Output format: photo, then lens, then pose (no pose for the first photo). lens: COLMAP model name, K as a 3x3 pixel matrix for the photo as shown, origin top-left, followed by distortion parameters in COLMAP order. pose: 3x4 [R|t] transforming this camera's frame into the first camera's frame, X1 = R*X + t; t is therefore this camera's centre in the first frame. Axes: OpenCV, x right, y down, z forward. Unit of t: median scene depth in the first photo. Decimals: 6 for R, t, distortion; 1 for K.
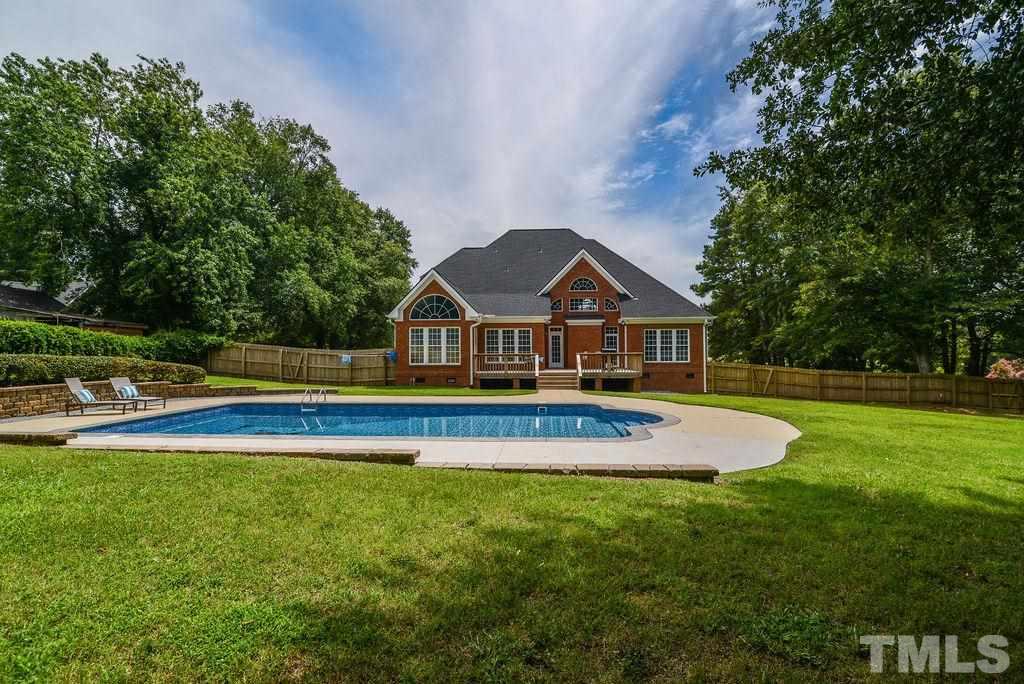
lens RADIAL K [[475.7, 0, 505.4], [0, 475.7, 338.5], [0, 0, 1]] dist [-0.018296, 0.000391]
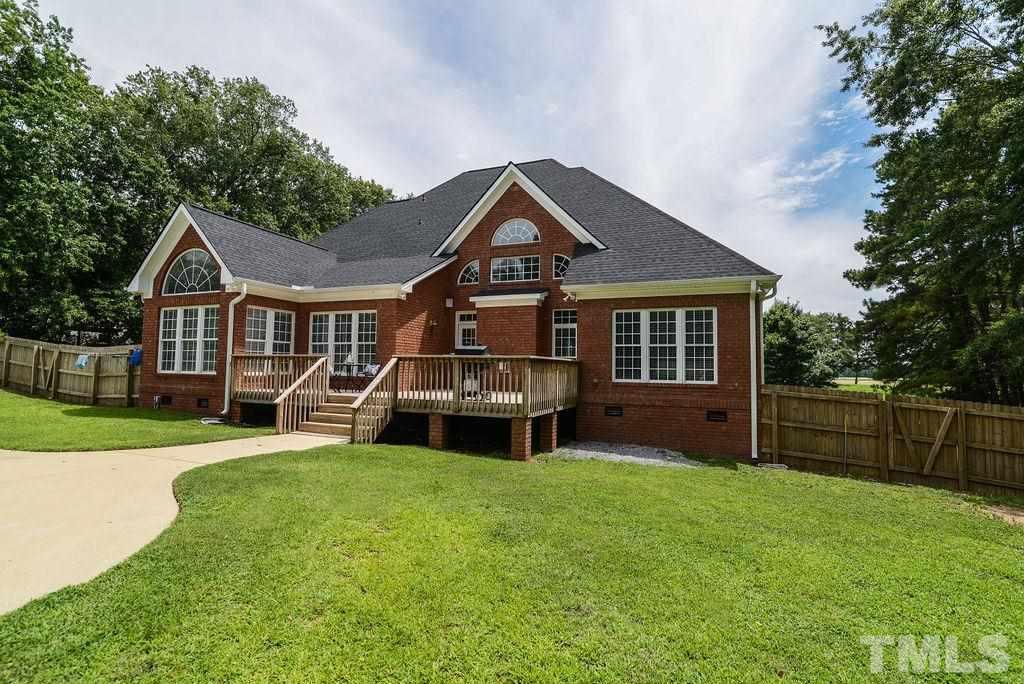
lens RADIAL K [[475.7, 0, 507.5], [0, 475.7, 346.5], [0, 0, 1]] dist [-0.018296, 0.000391]
pose [[0.948696, 0.005777, -0.316137, 0.342040], [-0.011892, 0.999778, -0.017417, 0.025368], [0.315966, 0.020283, 0.948554, 0.526764]]
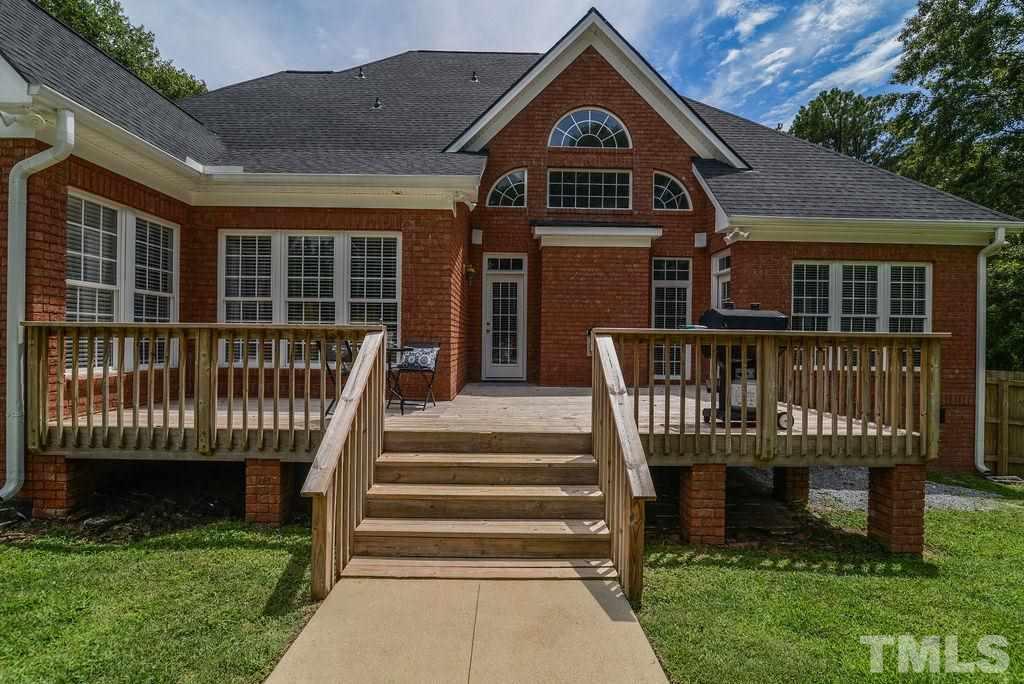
lens RADIAL K [[475.7, 0, 511.6], [0, 475.7, 345.3], [0, 0, 1]] dist [-0.018296, 0.000391]
pose [[0.997011, 0.017540, 0.075236, 0.092046], [-0.020340, 0.999122, 0.036620, 0.027182], [-0.074528, -0.038040, 0.996493, 0.711109]]
